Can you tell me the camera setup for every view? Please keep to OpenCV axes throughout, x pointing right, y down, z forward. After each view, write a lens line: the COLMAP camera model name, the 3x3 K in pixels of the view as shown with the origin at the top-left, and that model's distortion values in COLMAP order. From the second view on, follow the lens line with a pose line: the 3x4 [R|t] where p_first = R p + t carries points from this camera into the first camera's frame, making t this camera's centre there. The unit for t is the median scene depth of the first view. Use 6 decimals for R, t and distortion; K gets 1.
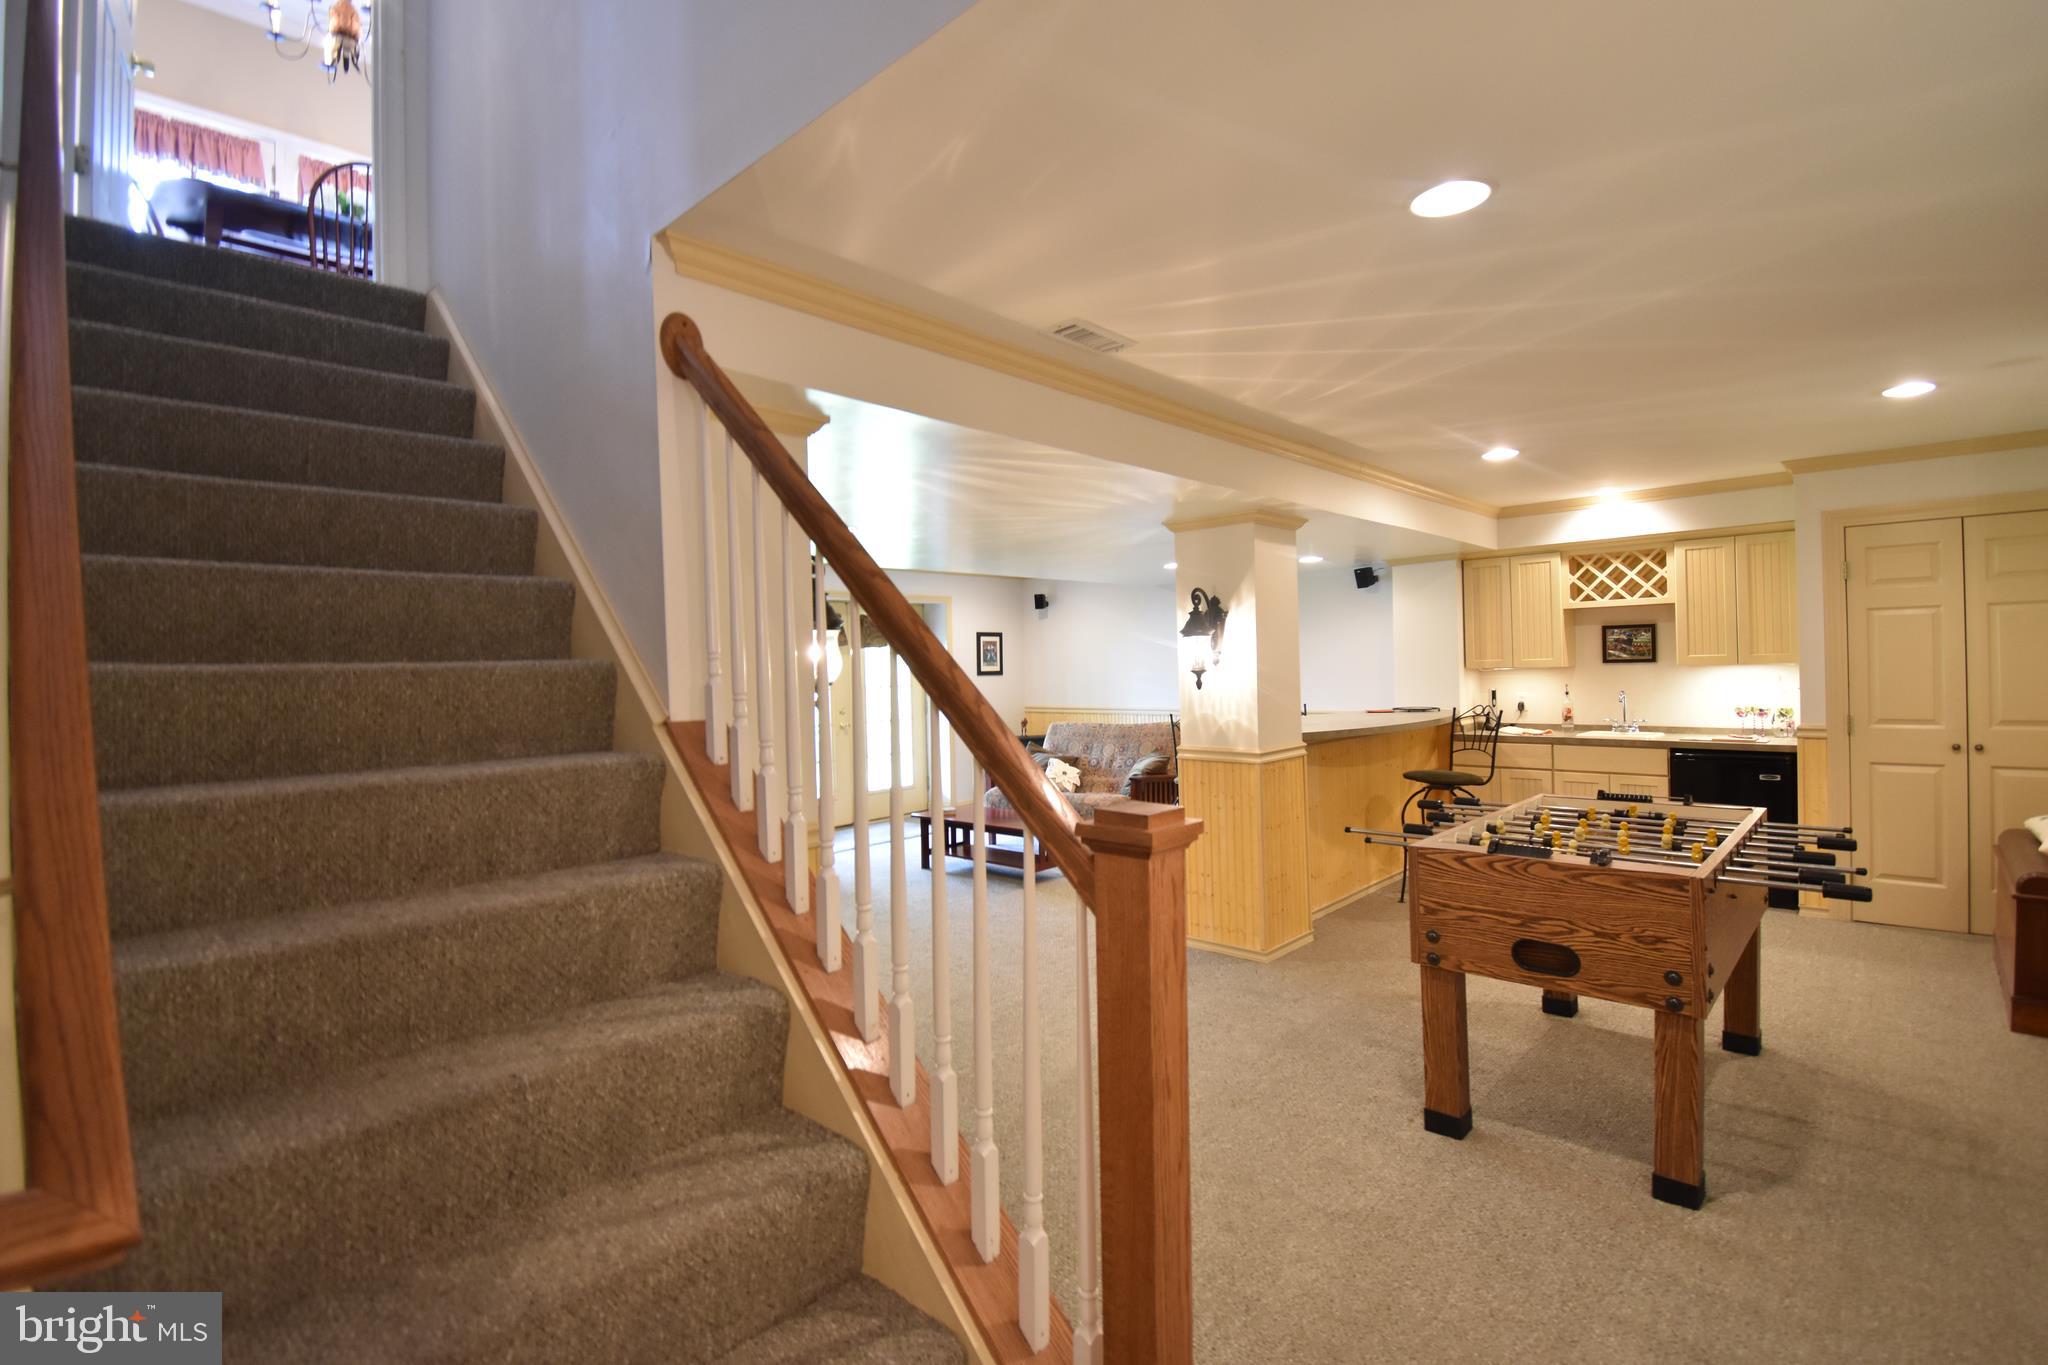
lens RADIAL K [[954.5, 0, 1001.6], [0, 954.5, 664.1], [0, 0, 1]] dist [-0.005341, -0.001912]
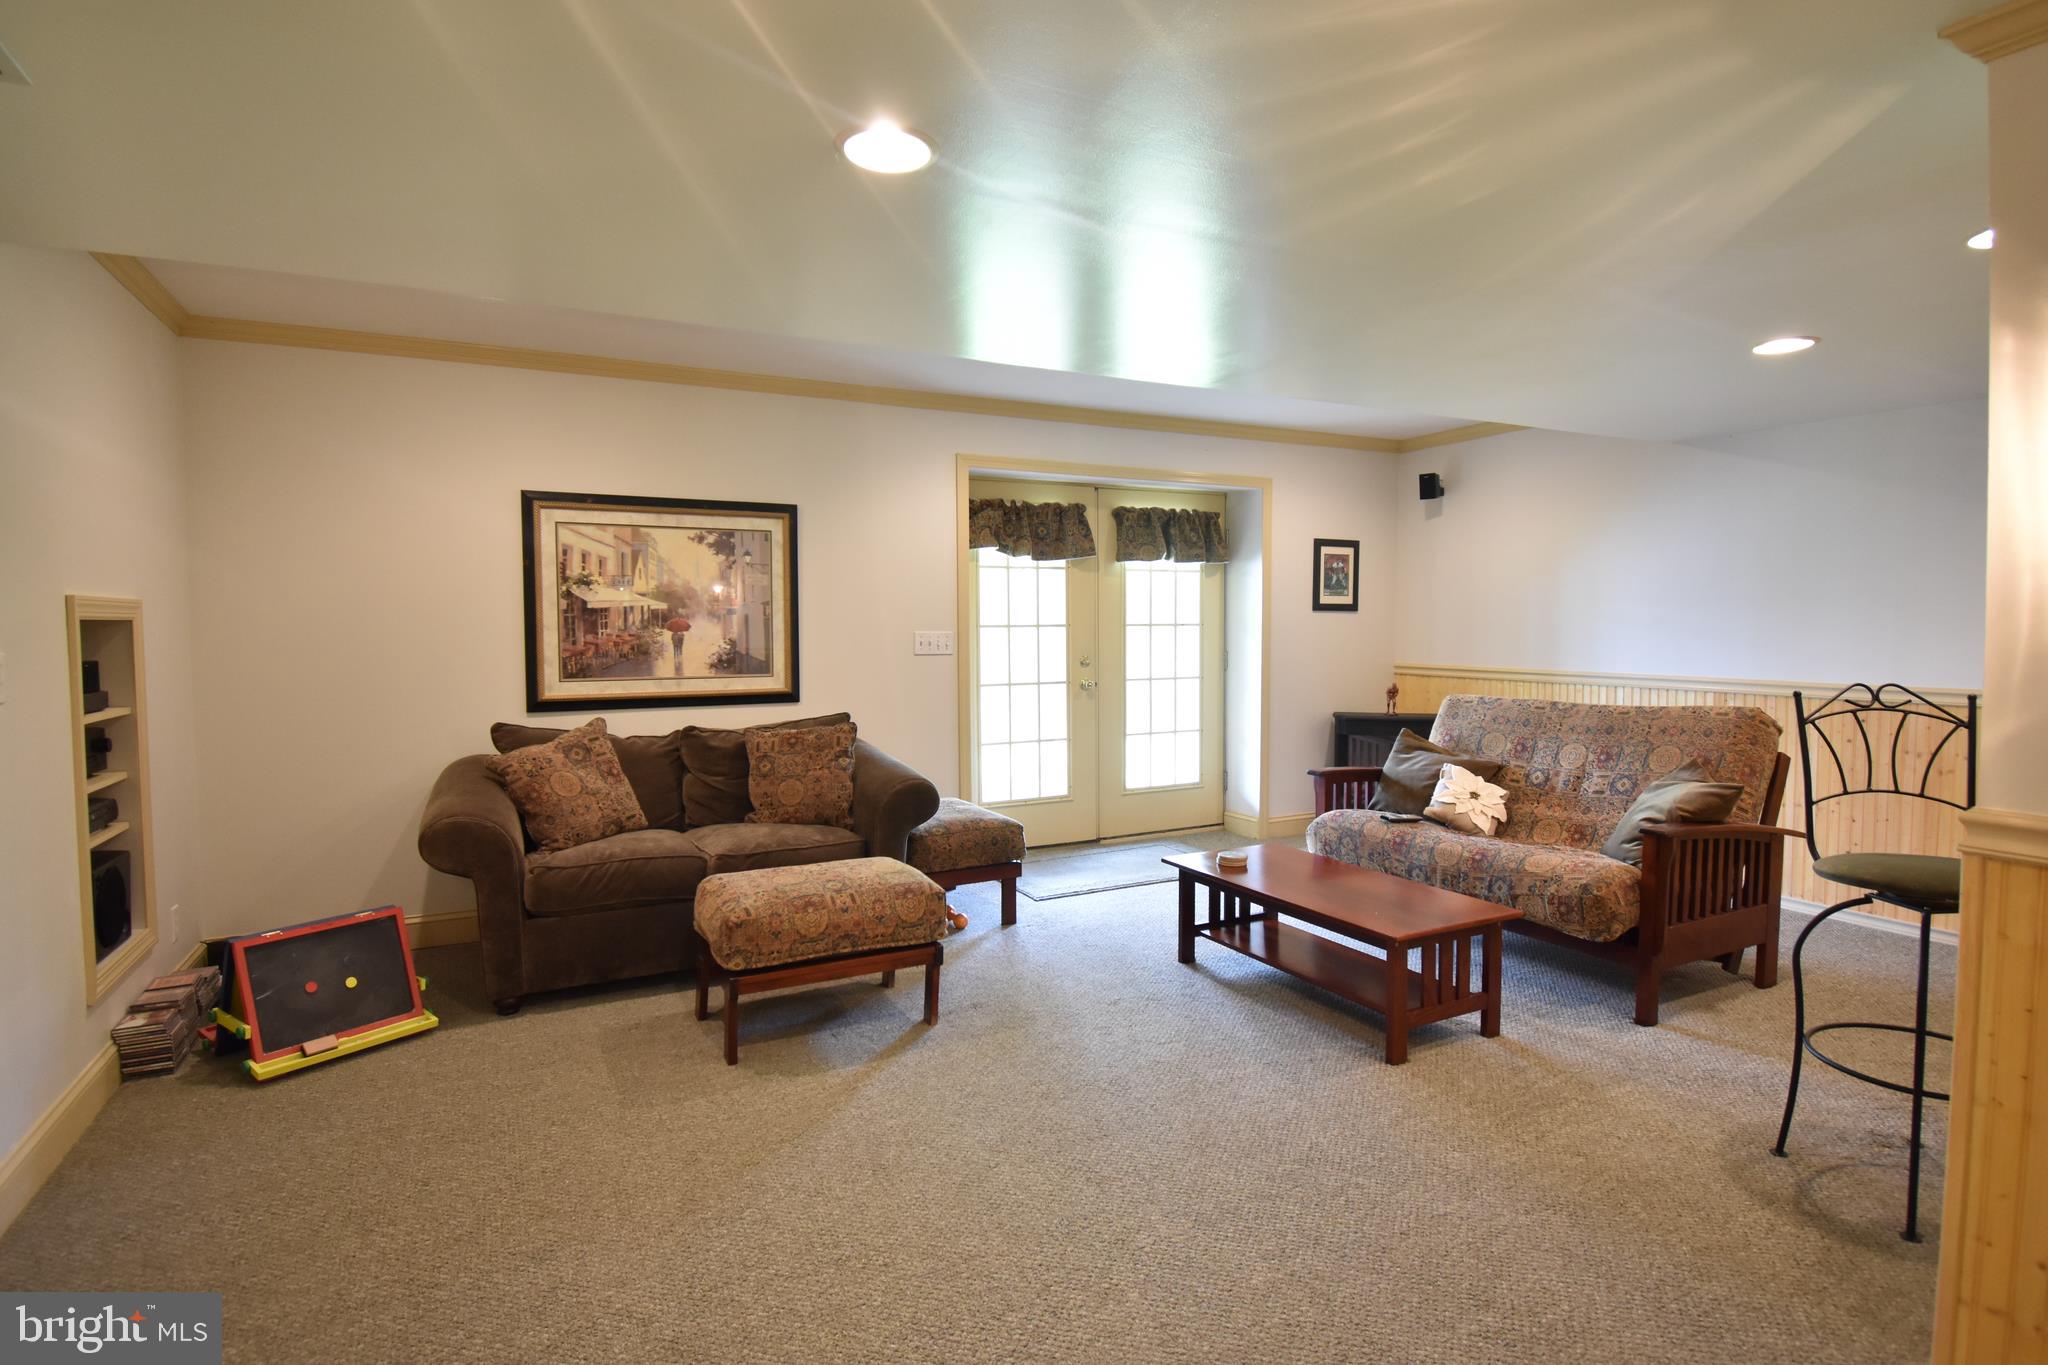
lens RADIAL K [[1043.1, 0, 1009.7], [0, 1043.1, 684.2], [0, 0, 1]] dist [0.001333, -0.001109]
pose [[0.947811, 0.038505, -0.316500, 0.006452], [-0.017229, 0.997416, 0.069748, 0.028886], [0.318368, -0.060655, 0.946025, 0.572736]]
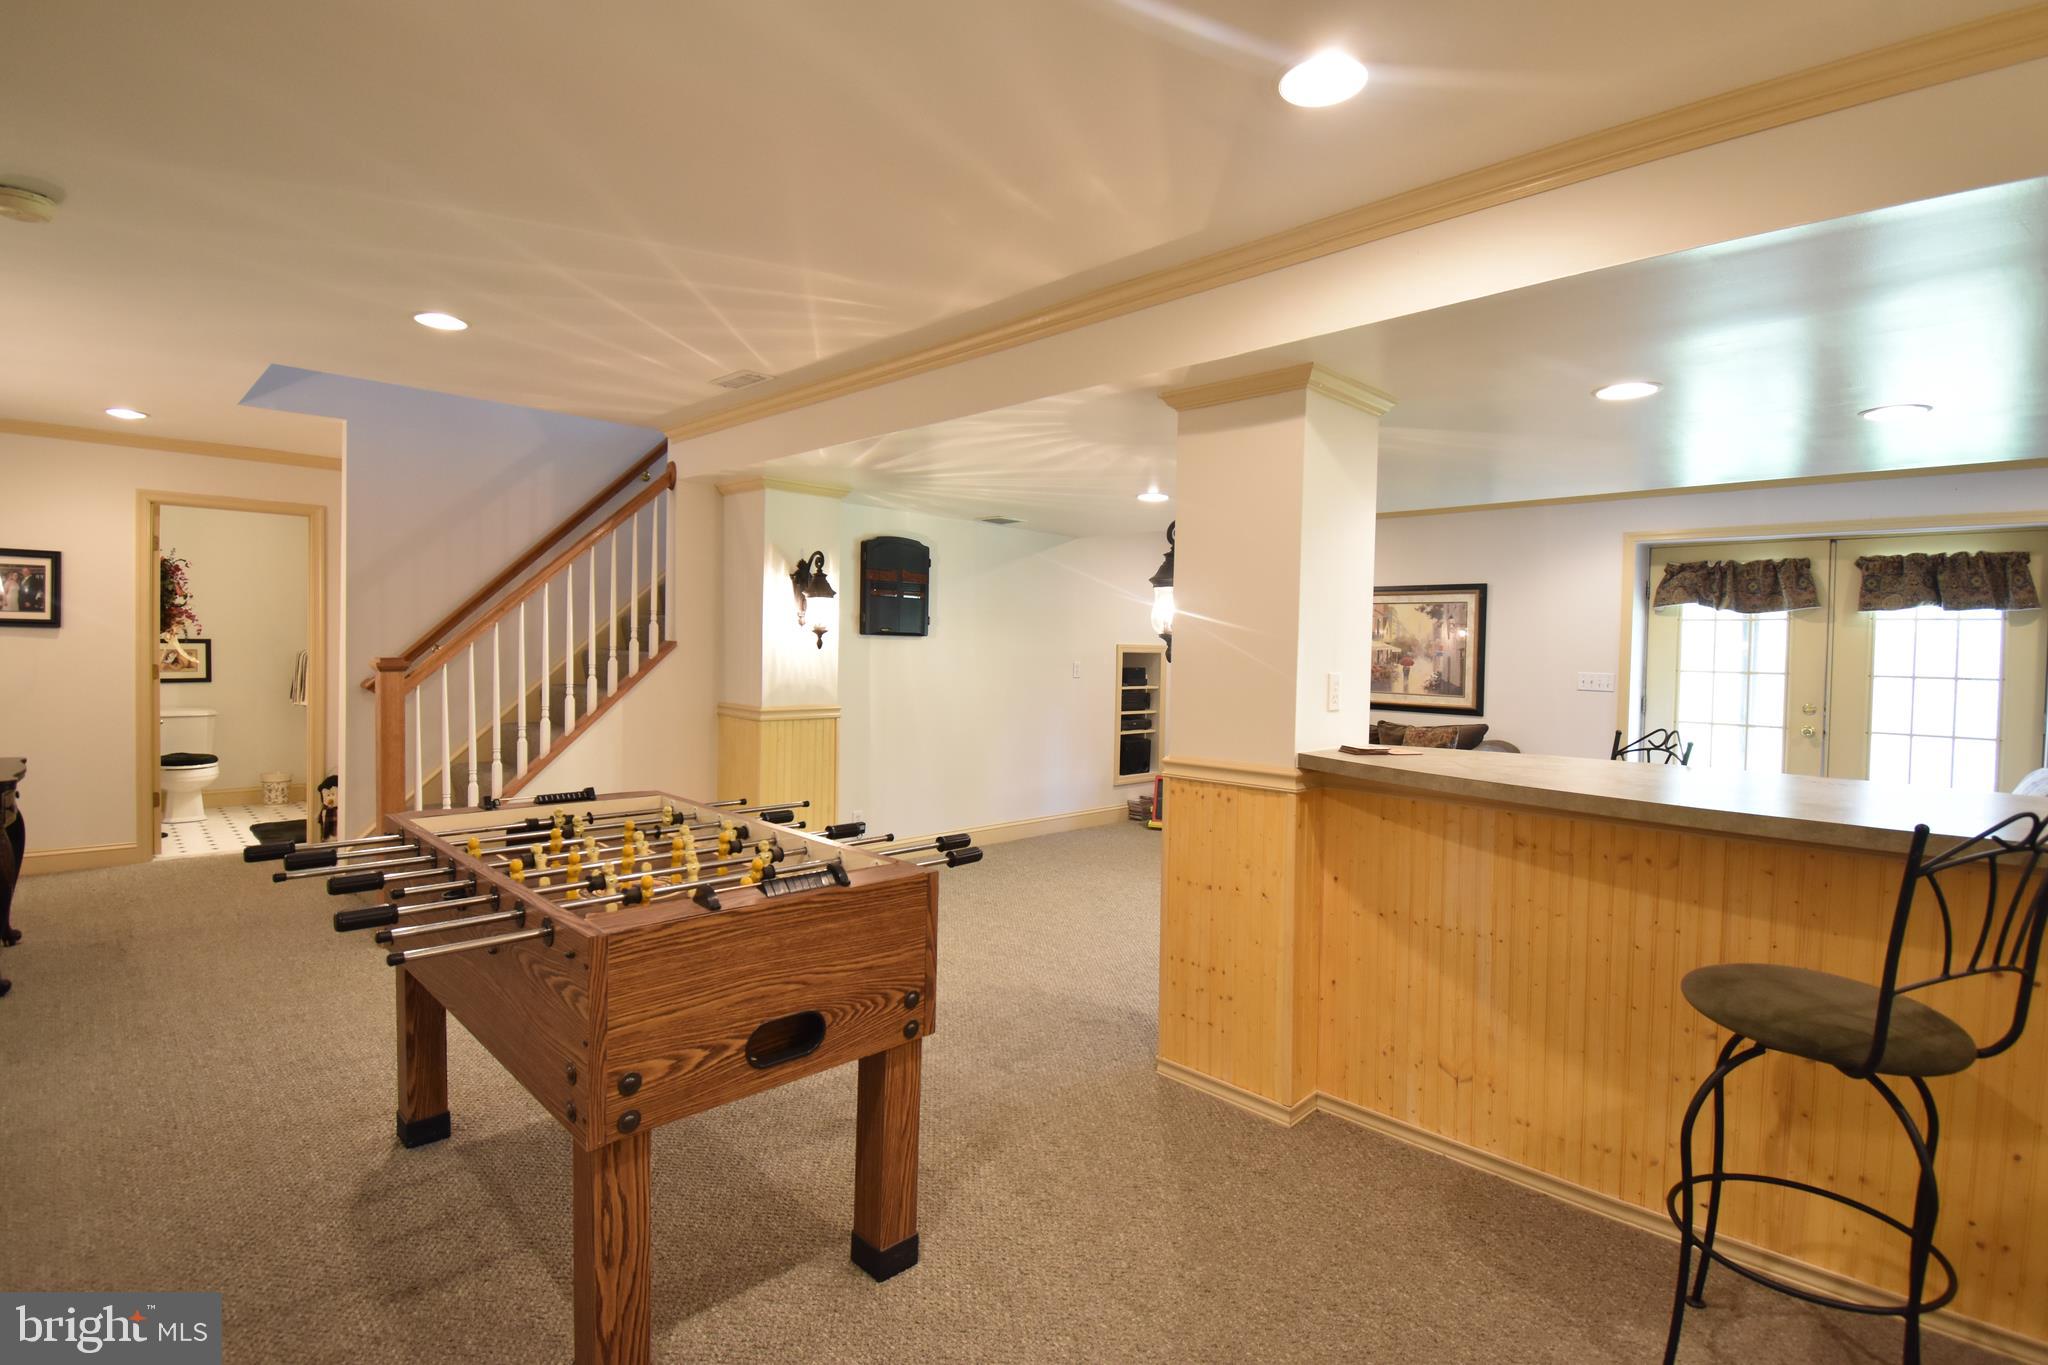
lens RADIAL K [[945.8, 0, 1002.8], [0, 945.8, 671.2], [0, 0, 1]] dist [-0.021590, -0.000272]
pose [[-0.020845, 0.052029, -0.998428, 0.821352], [-0.013641, 0.998537, 0.052320, -0.004161], [0.999690, 0.014710, -0.020105, 0.800636]]
